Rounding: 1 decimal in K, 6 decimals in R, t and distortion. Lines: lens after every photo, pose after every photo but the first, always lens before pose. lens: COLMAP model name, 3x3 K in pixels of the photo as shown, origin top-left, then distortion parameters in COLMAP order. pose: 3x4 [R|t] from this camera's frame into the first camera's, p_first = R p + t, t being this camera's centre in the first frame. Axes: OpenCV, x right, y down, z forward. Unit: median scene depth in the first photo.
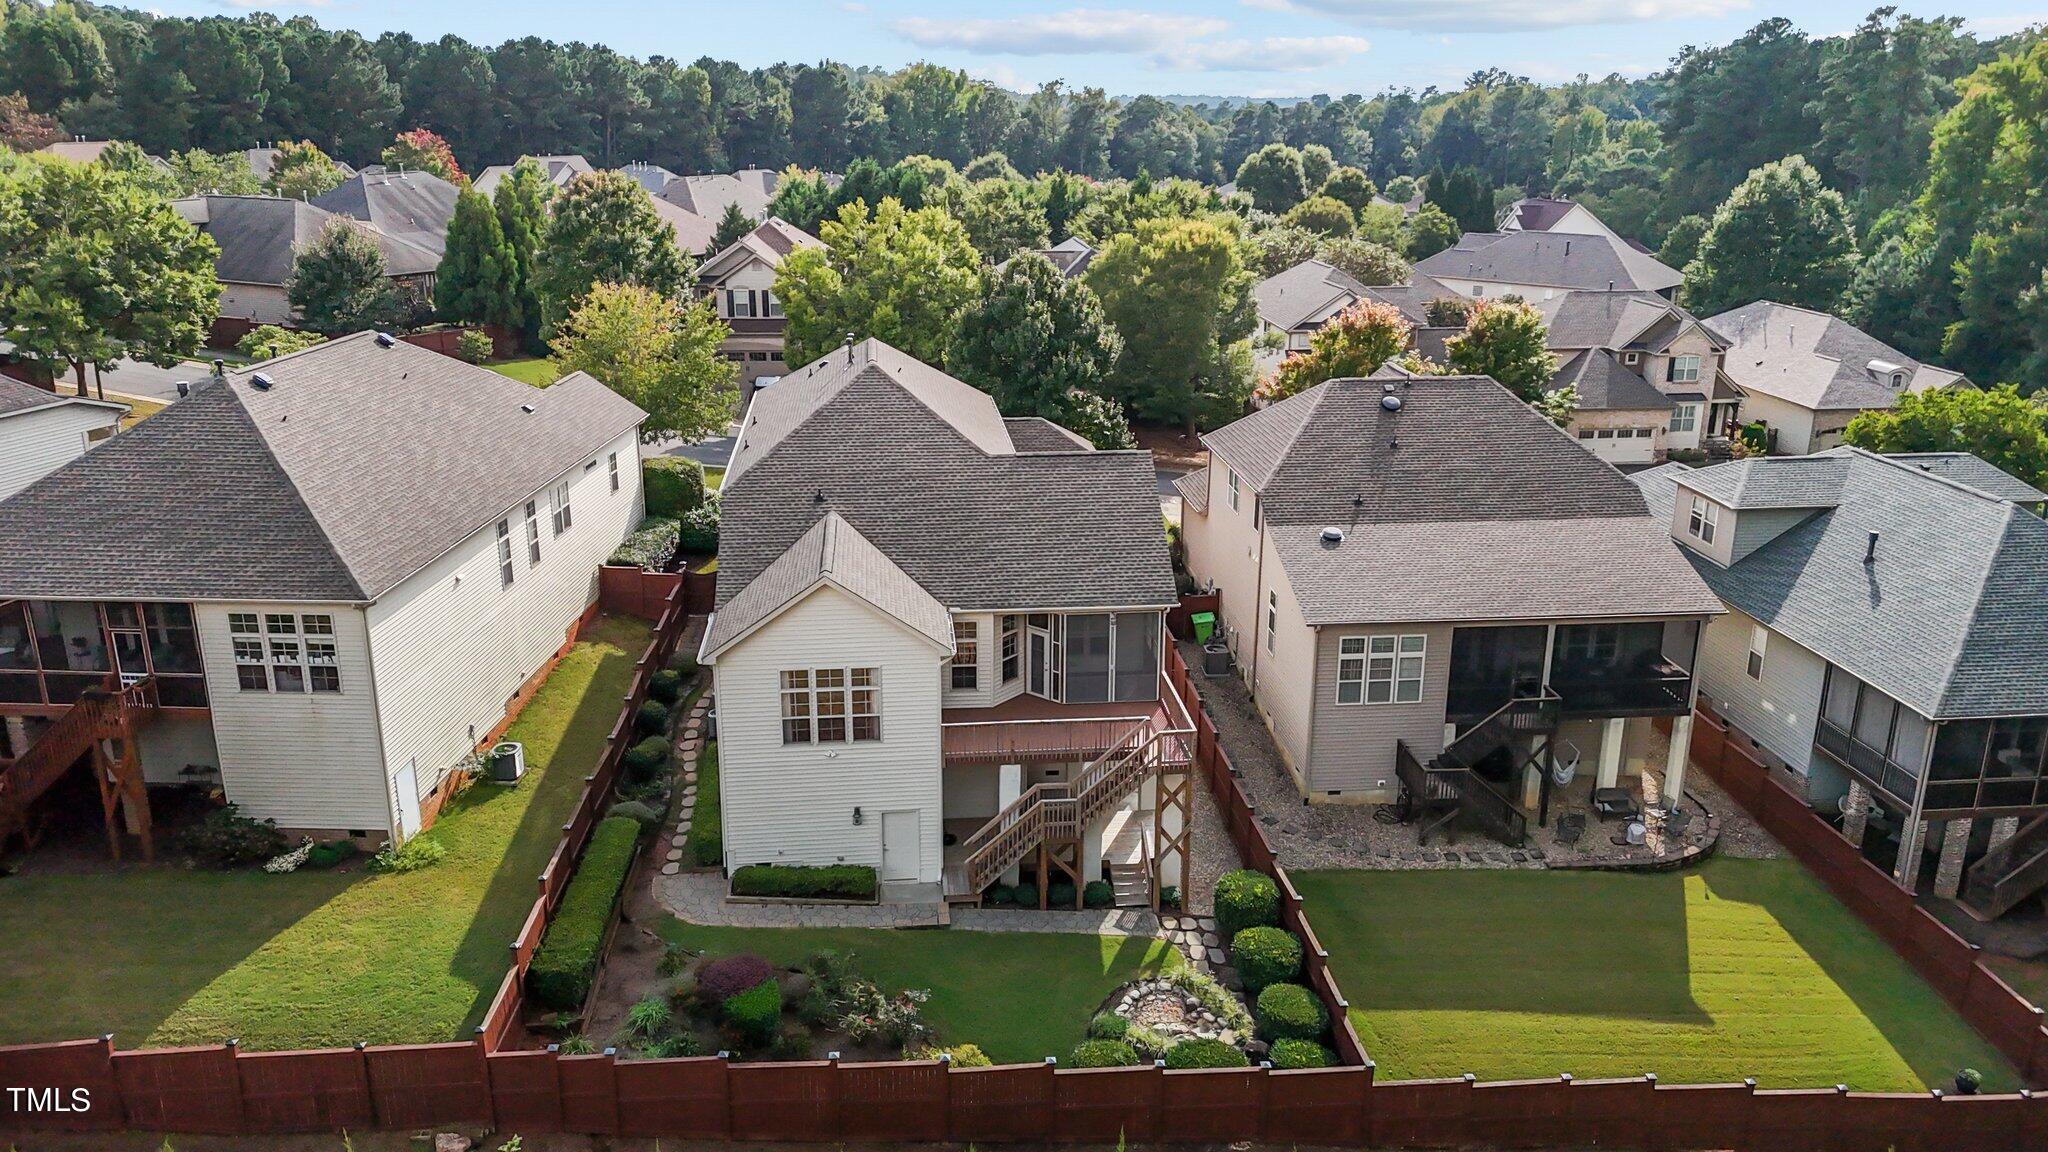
lens RADIAL K [[1505.2, 0, 1035.1], [0, 1505.2, 575.1], [0, 0, 1]] dist [0.059885, -0.050530]
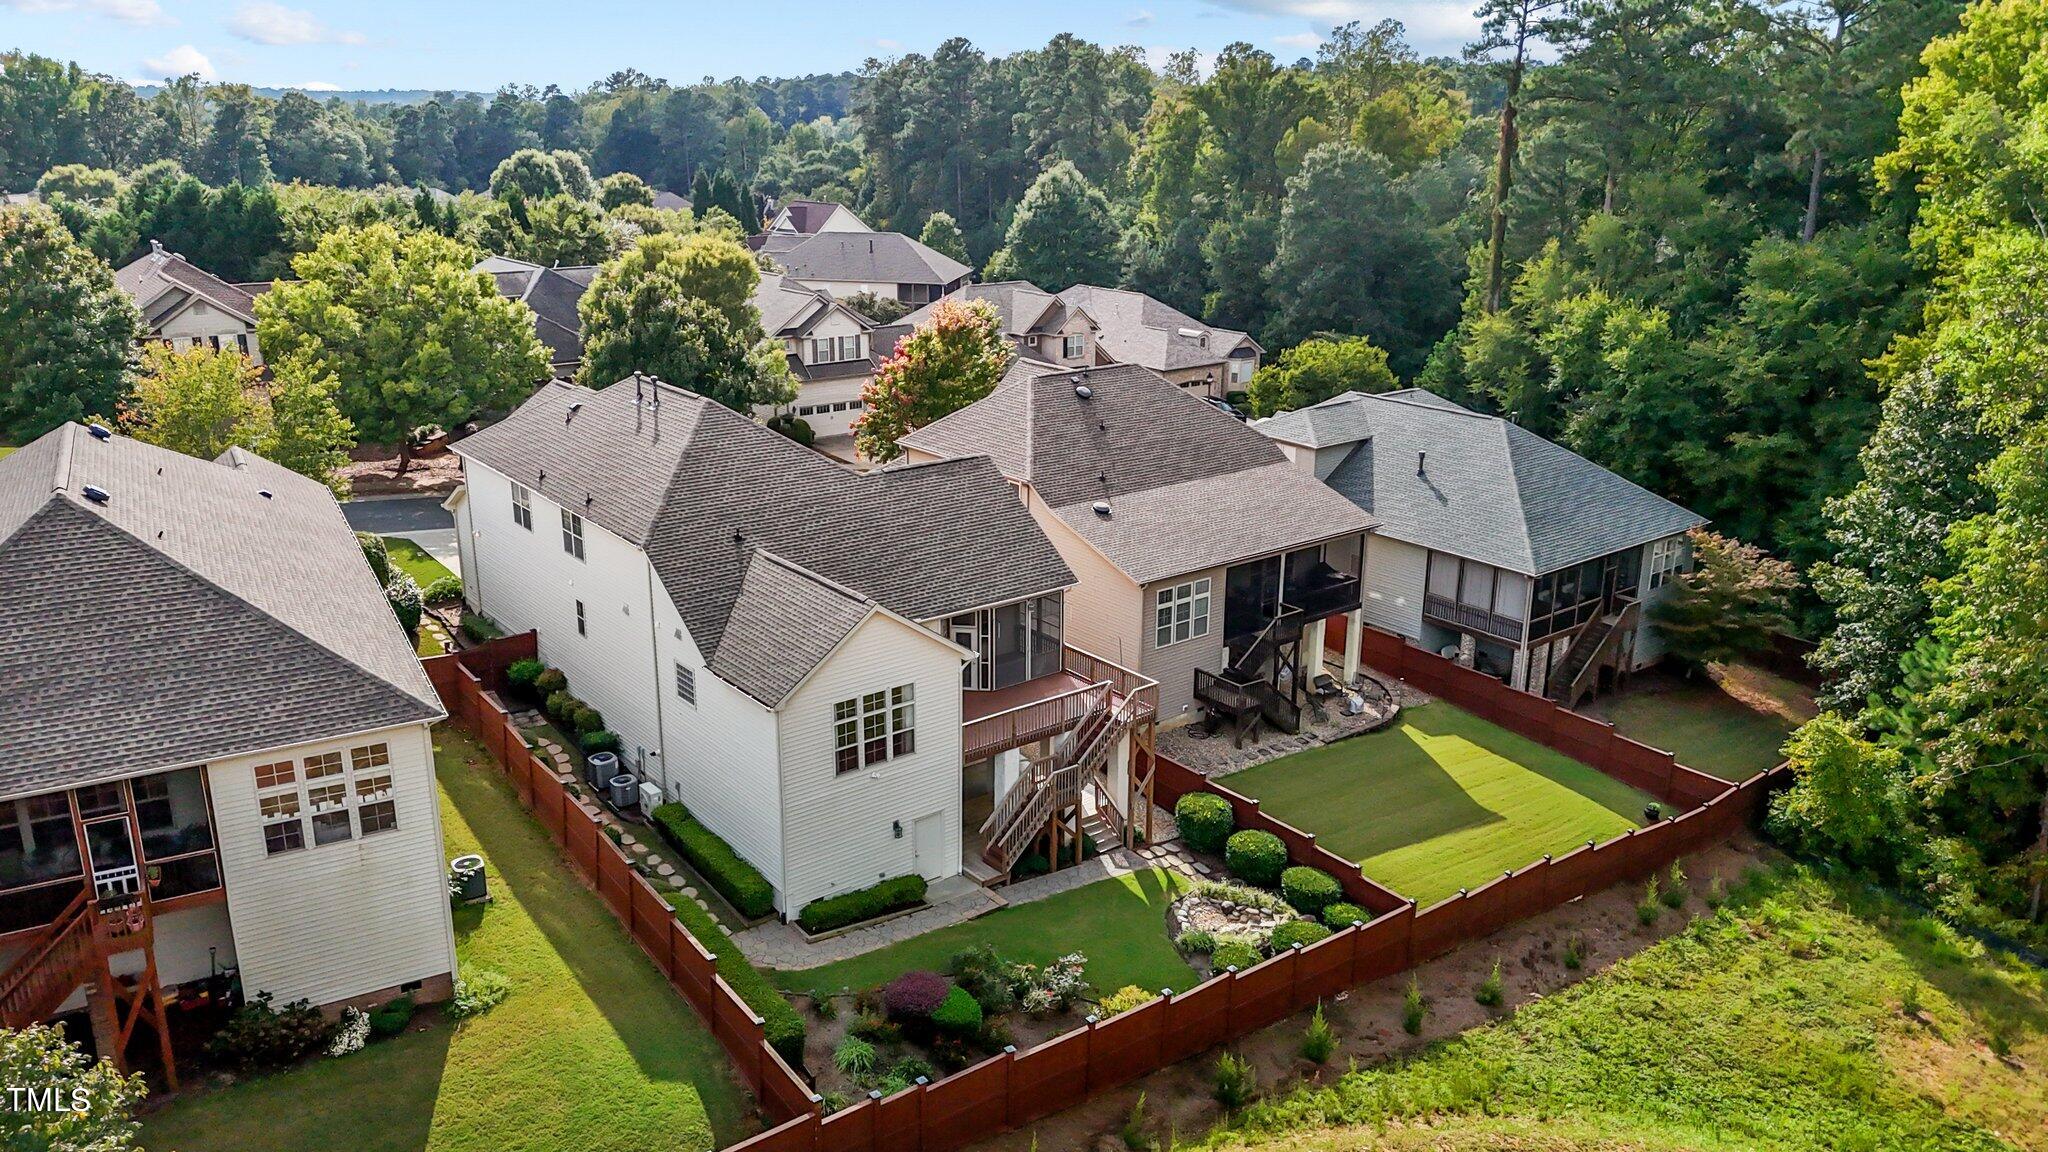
lens RADIAL K [[1505.2, 0, 1033.6], [0, 1505.2, 570.3], [0, 0, 1]] dist [0.059885, -0.050530]
pose [[0.841931, -0.158089, 0.515906, -0.501731], [0.158385, 0.986406, 0.043789, -0.043202], [-0.515816, 0.044845, 0.855525, 0.049292]]
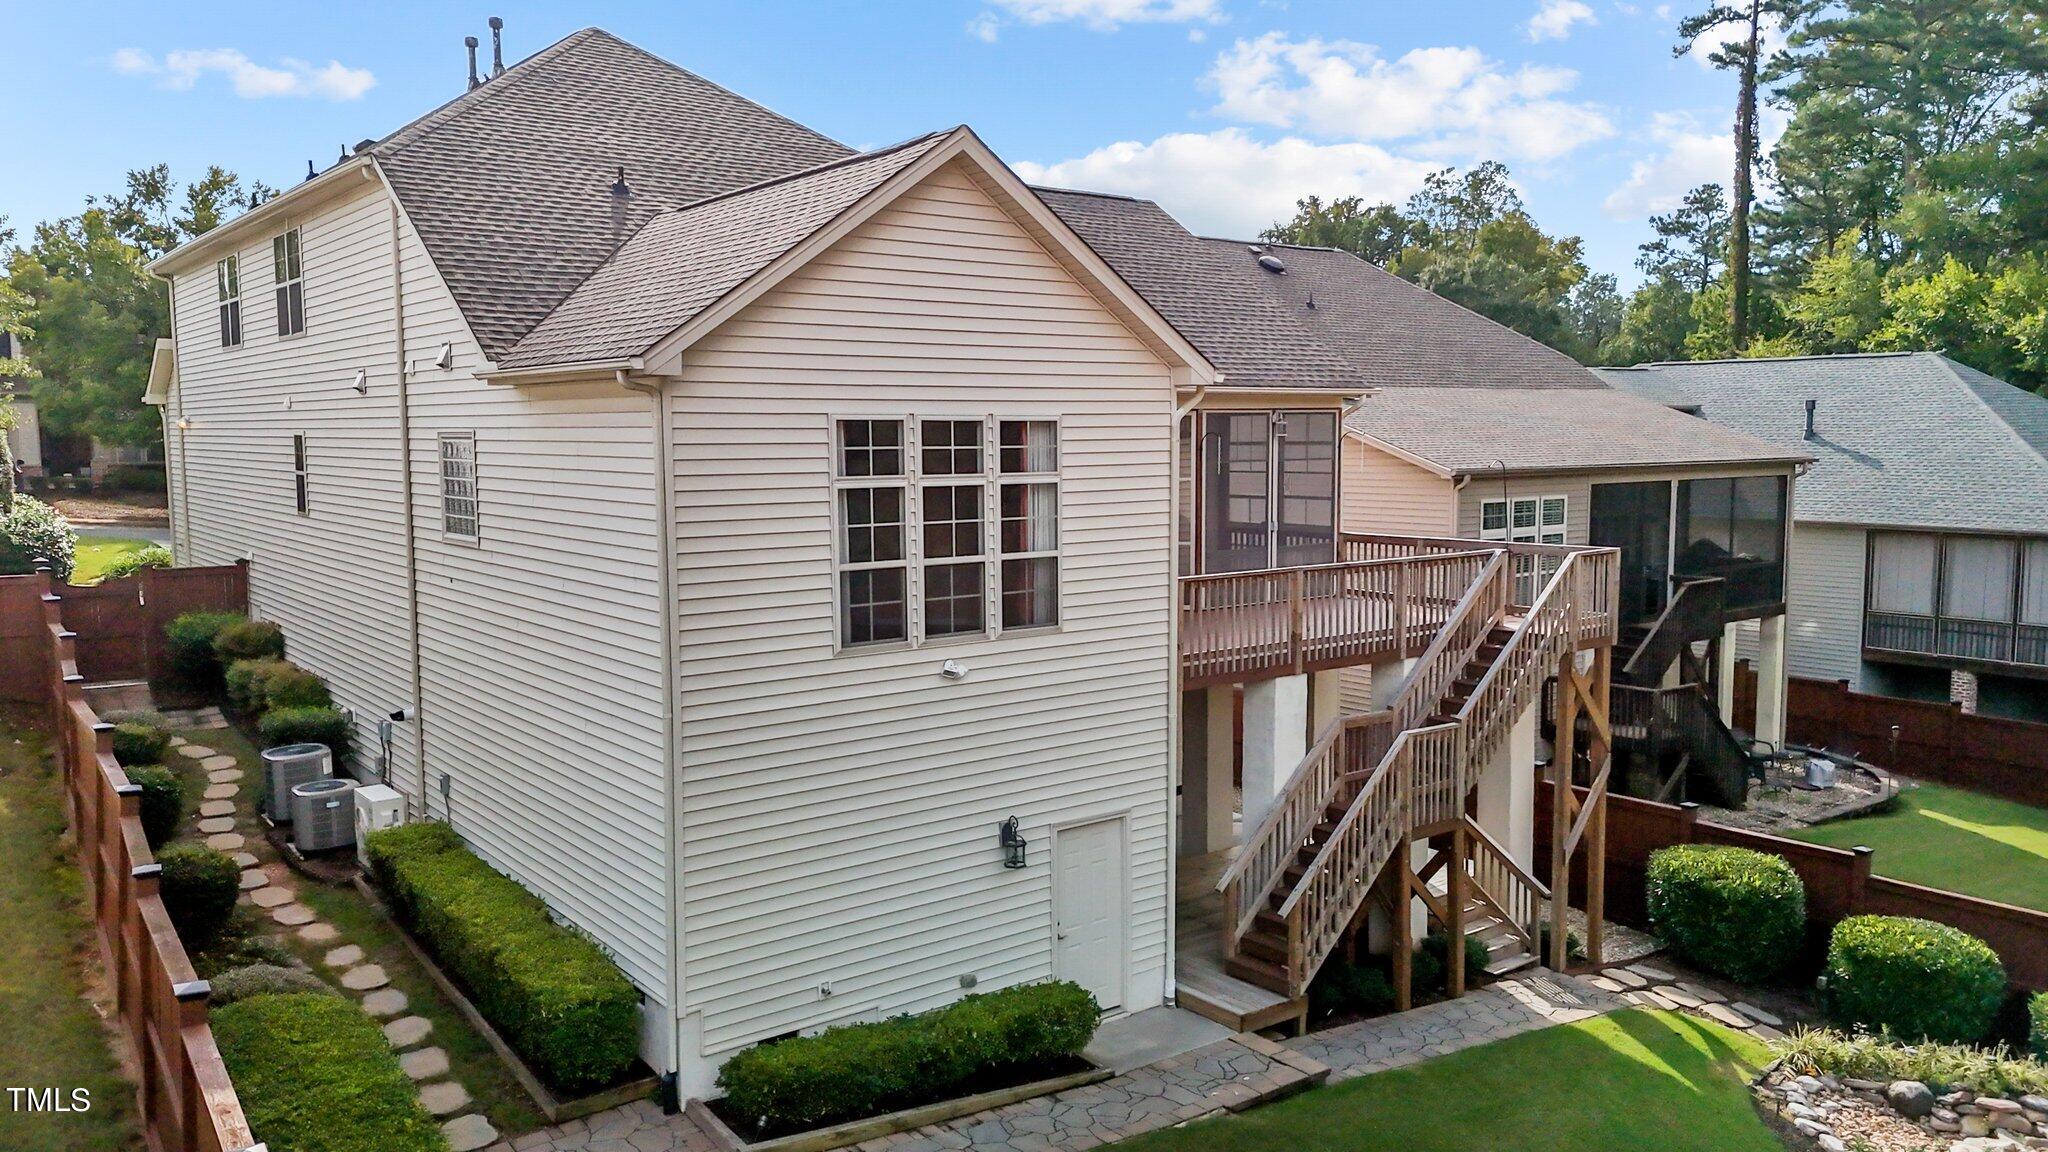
lens RADIAL K [[1505.2, 0, 1020.6], [0, 1505.2, 578.4], [0, 0, 1]] dist [0.059885, -0.050530]
pose [[0.853171, -0.061980, 0.517935, -0.277744], [0.166916, 0.973148, -0.158499, 0.142134], [-0.494204, 0.221679, 0.840607, 0.618687]]
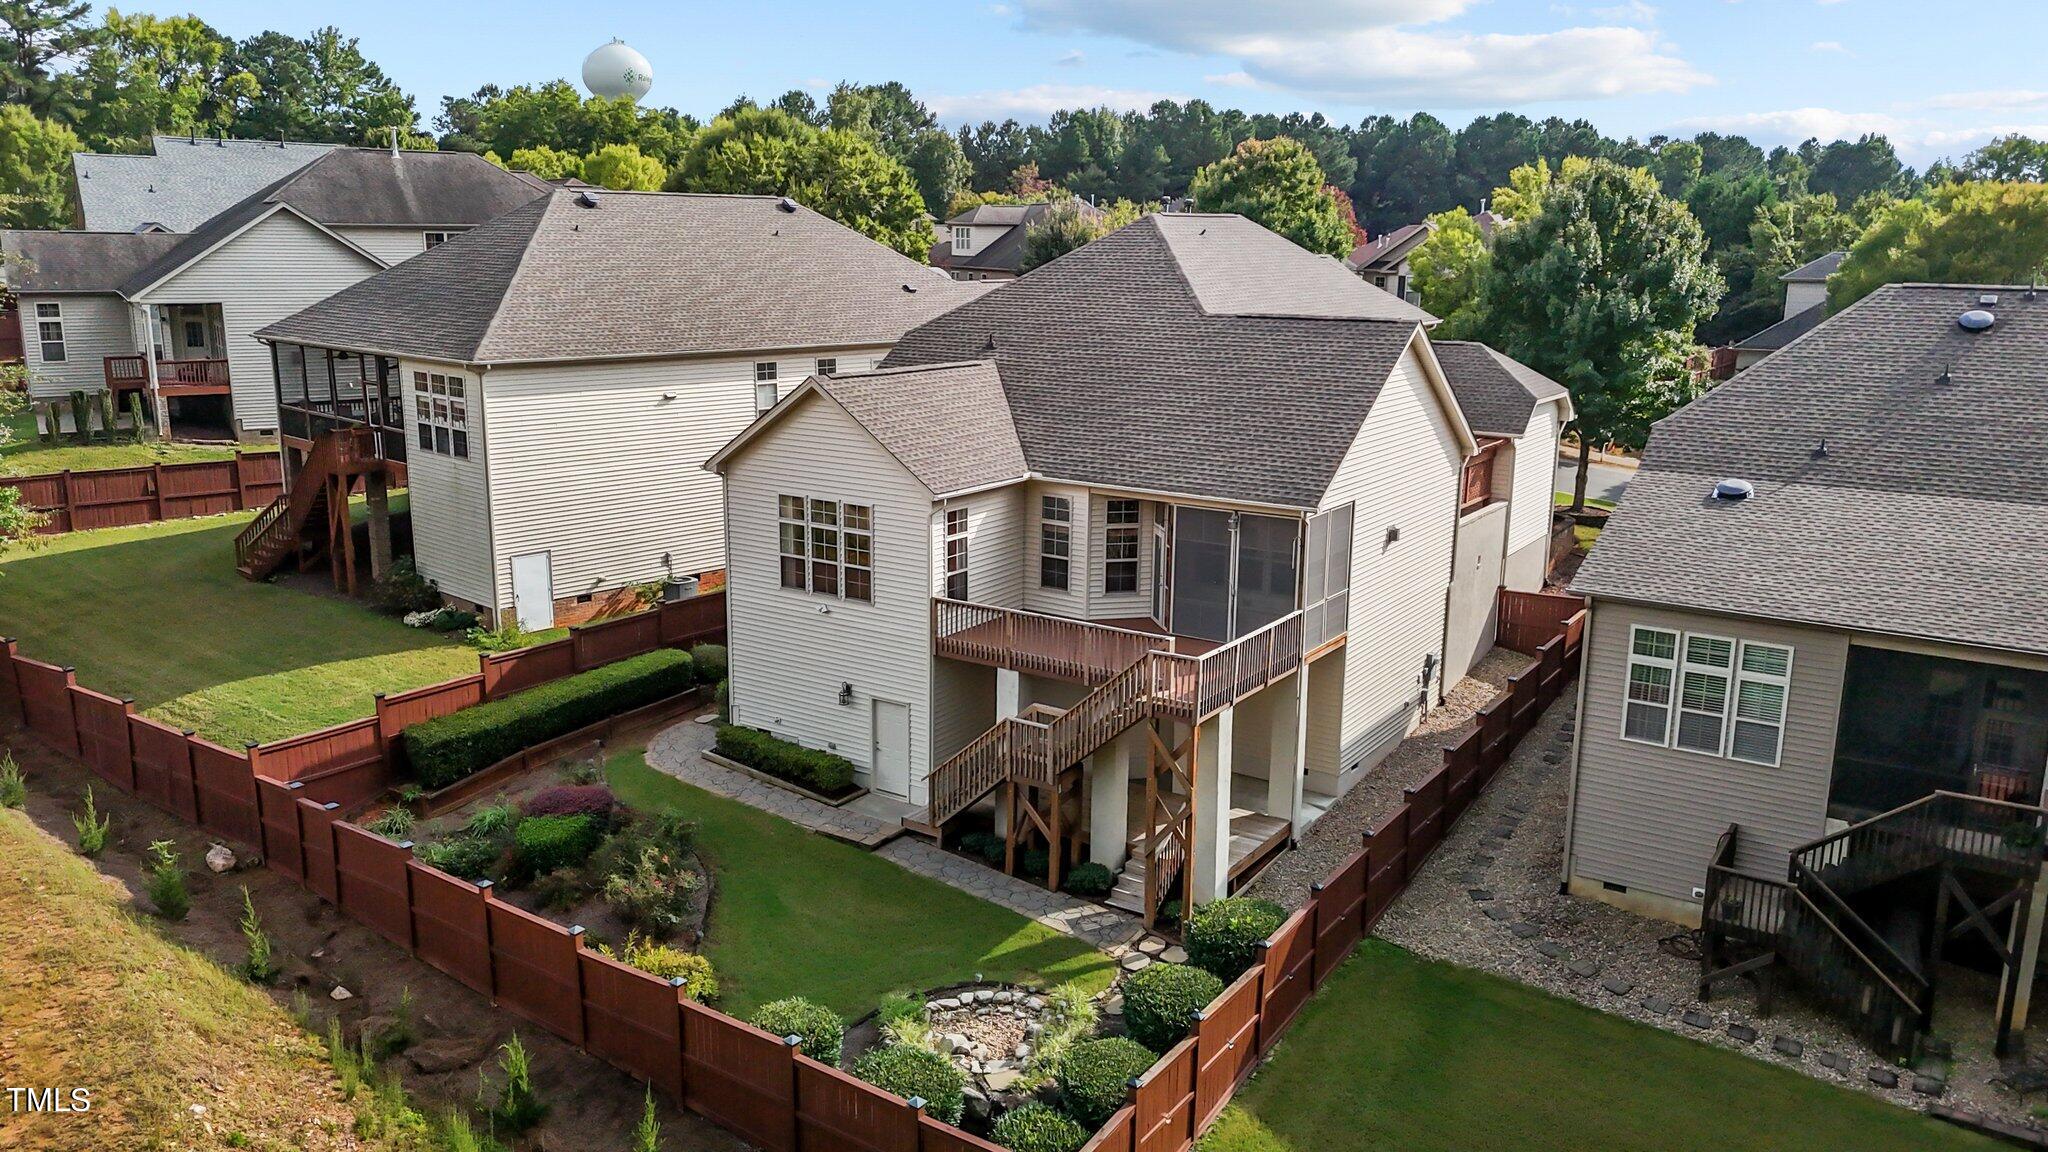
lens RADIAL K [[1505.2, 0, 1021.1], [0, 1505.2, 585.2], [0, 0, 1]] dist [0.059885, -0.050530]
pose [[0.771165, 0.149816, -0.618757, 0.407096], [-0.197703, 0.980220, -0.009064, 0.083453], [0.605160, 0.129320, 0.785530, 0.382149]]
